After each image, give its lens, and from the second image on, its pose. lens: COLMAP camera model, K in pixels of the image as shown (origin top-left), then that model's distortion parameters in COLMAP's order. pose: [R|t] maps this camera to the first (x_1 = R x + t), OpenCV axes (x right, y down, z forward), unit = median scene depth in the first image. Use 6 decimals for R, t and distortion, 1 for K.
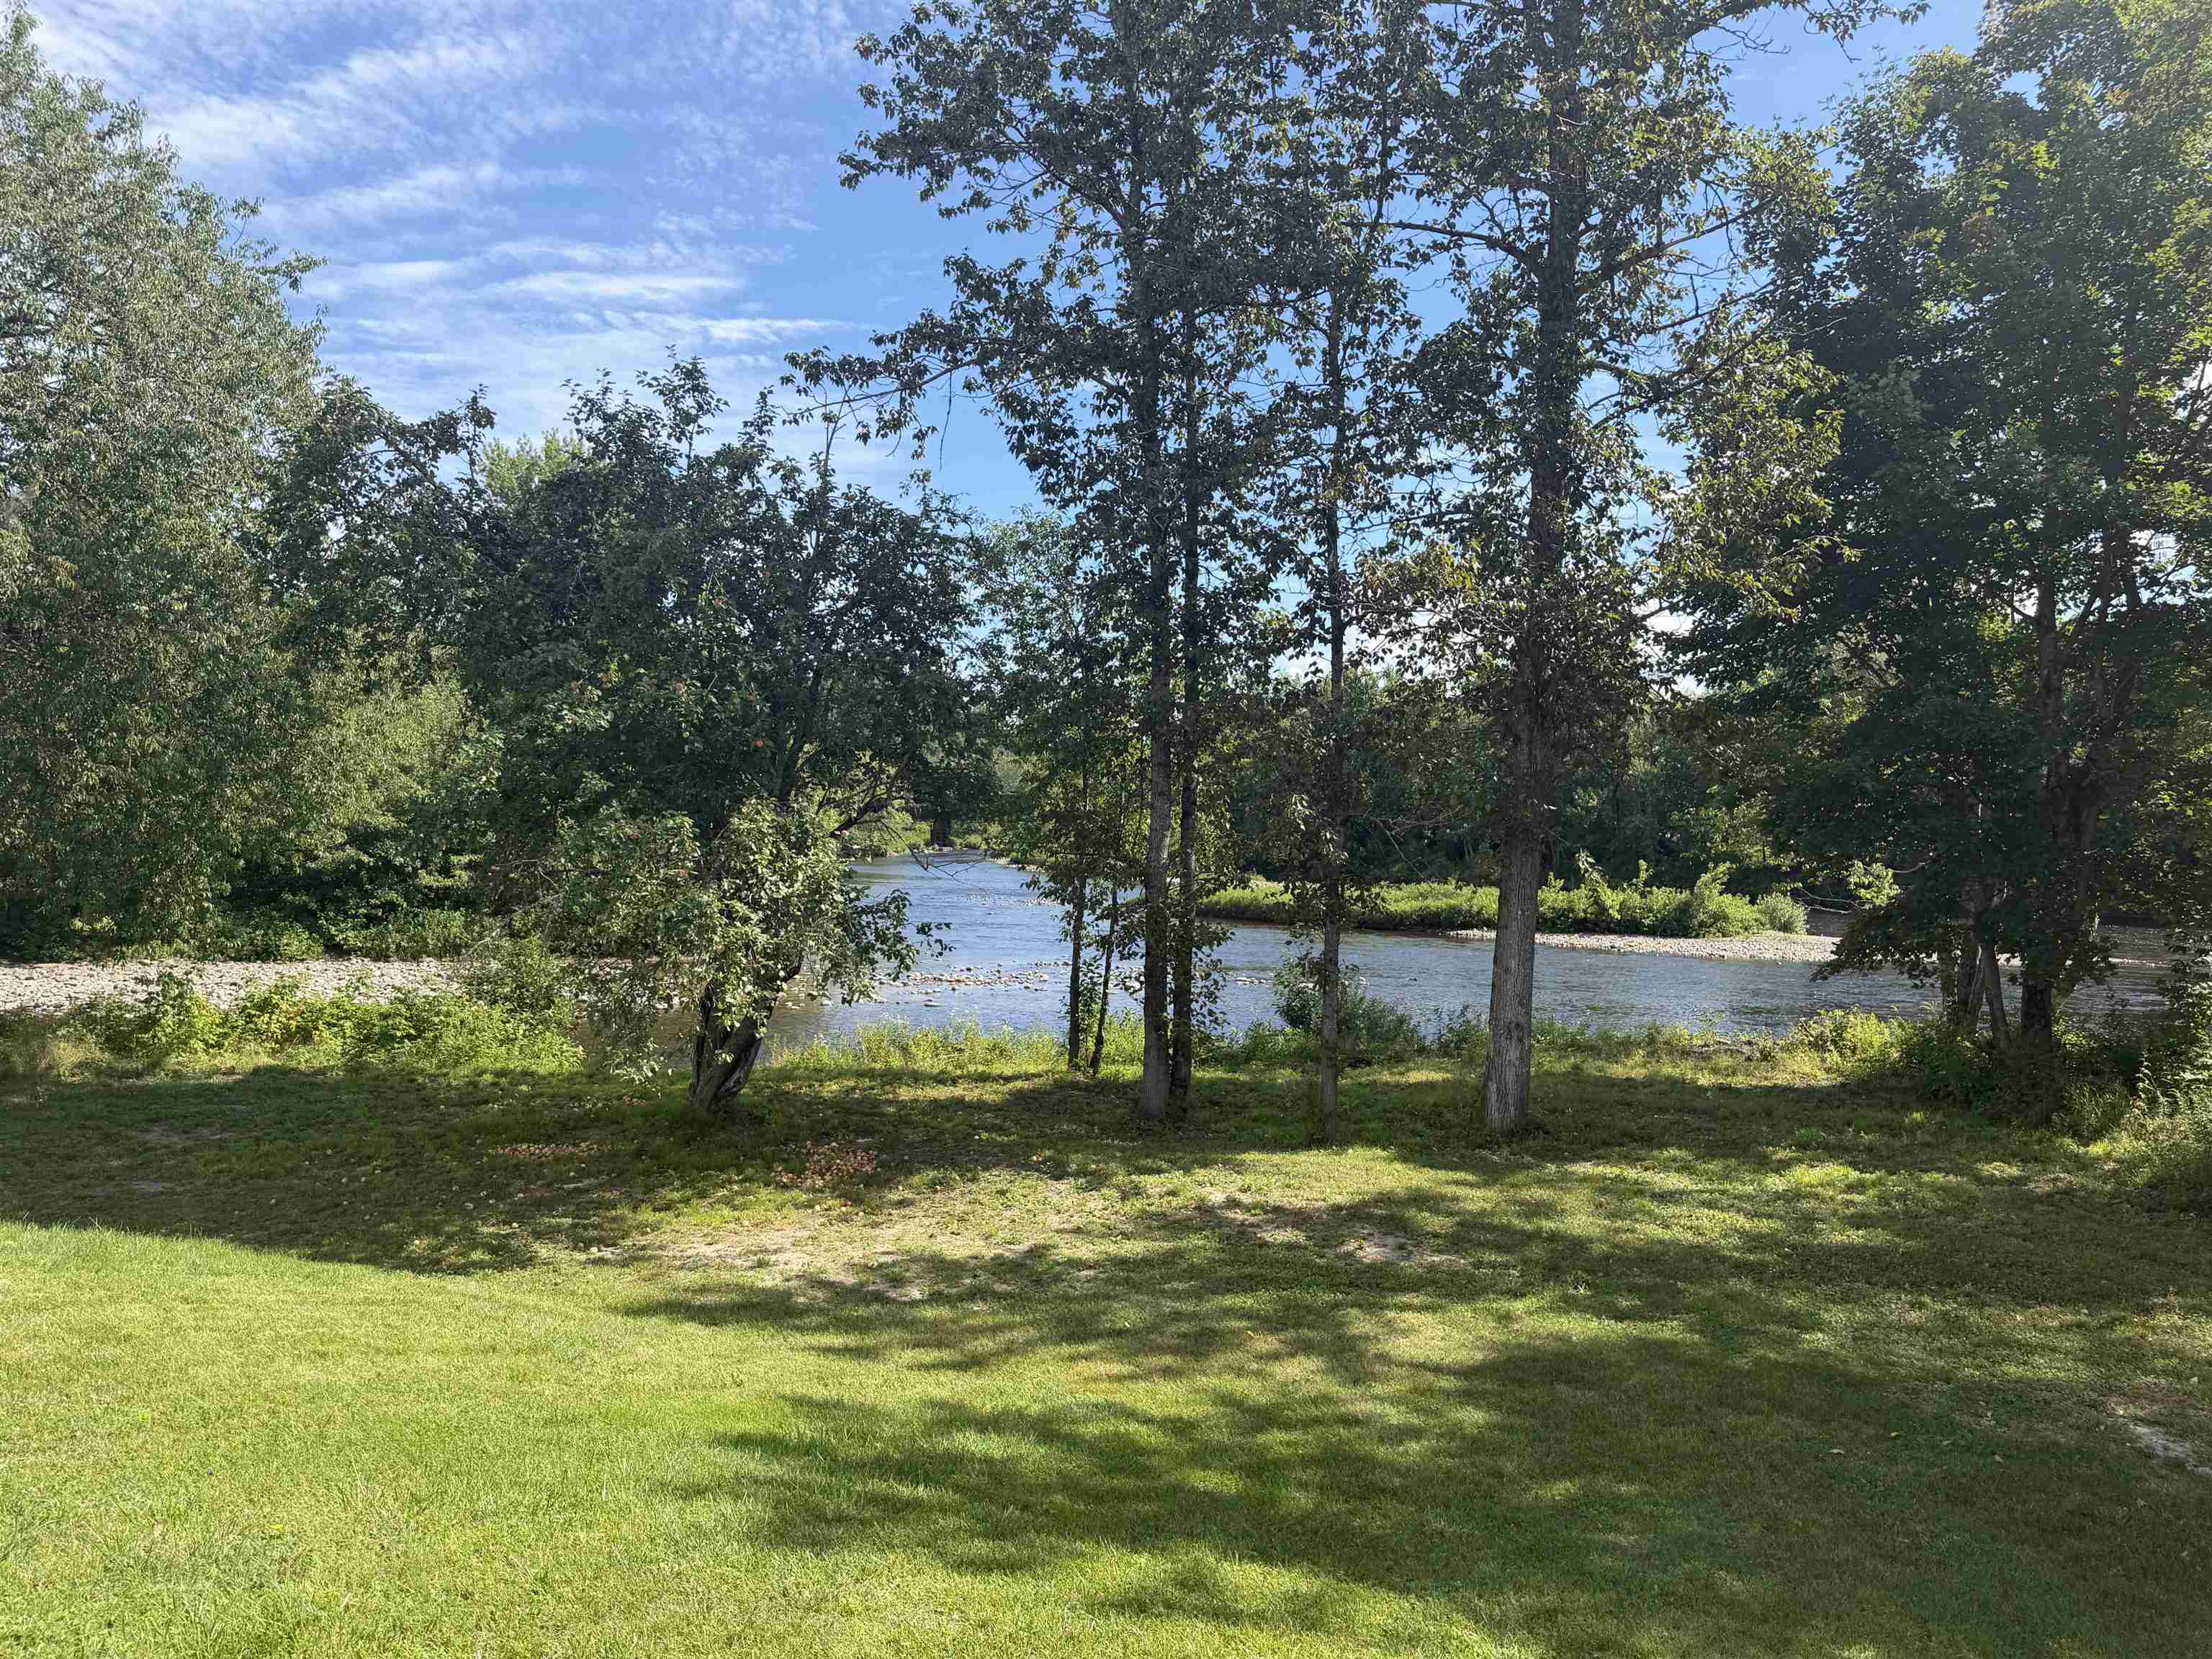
lens RADIAL K [[1582.9, 0, 1108.0], [0, 1582.9, 833.7], [0, 0, 1]] dist [0.102224, -0.031511]
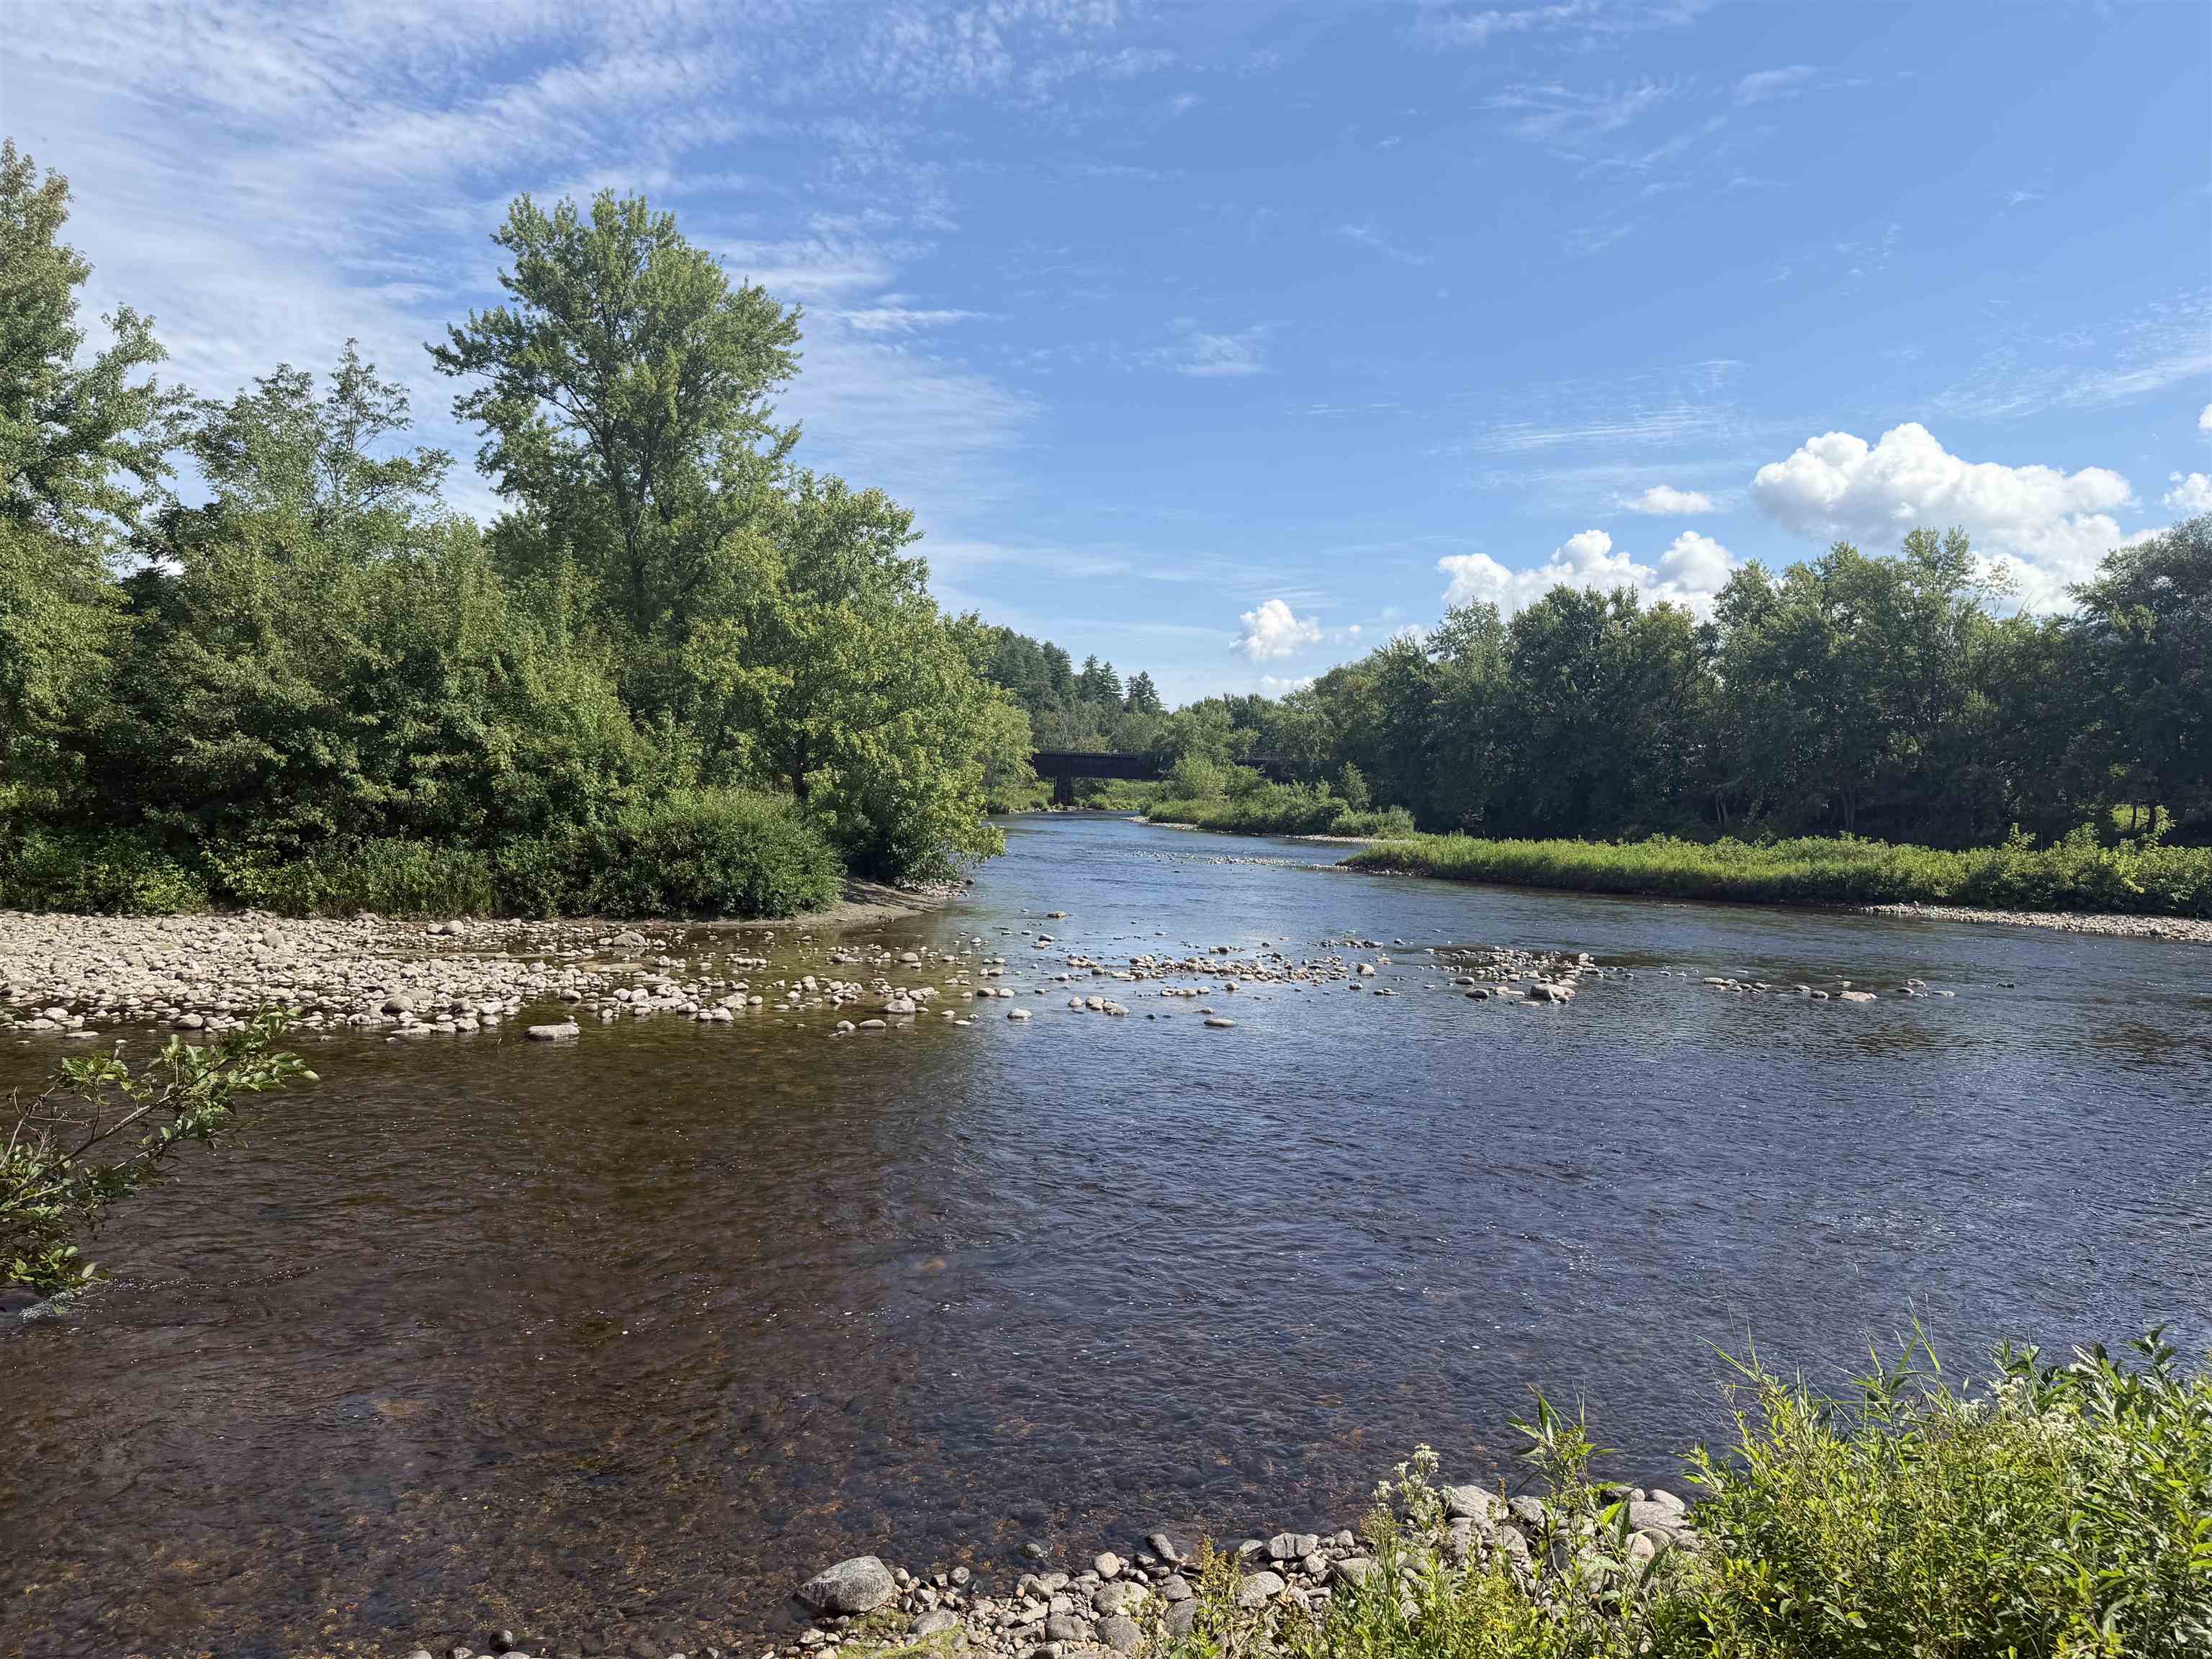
lens RADIAL K [[1582.9, 0, 1106.9], [0, 1582.9, 836.8], [0, 0, 1]] dist [0.102224, -0.031511]
pose [[0.997708, 0.015200, -0.065940, -0.092194], [-0.013848, 0.999685, 0.020920, 0.029509], [0.066238, -0.019959, 0.997604, 0.386536]]
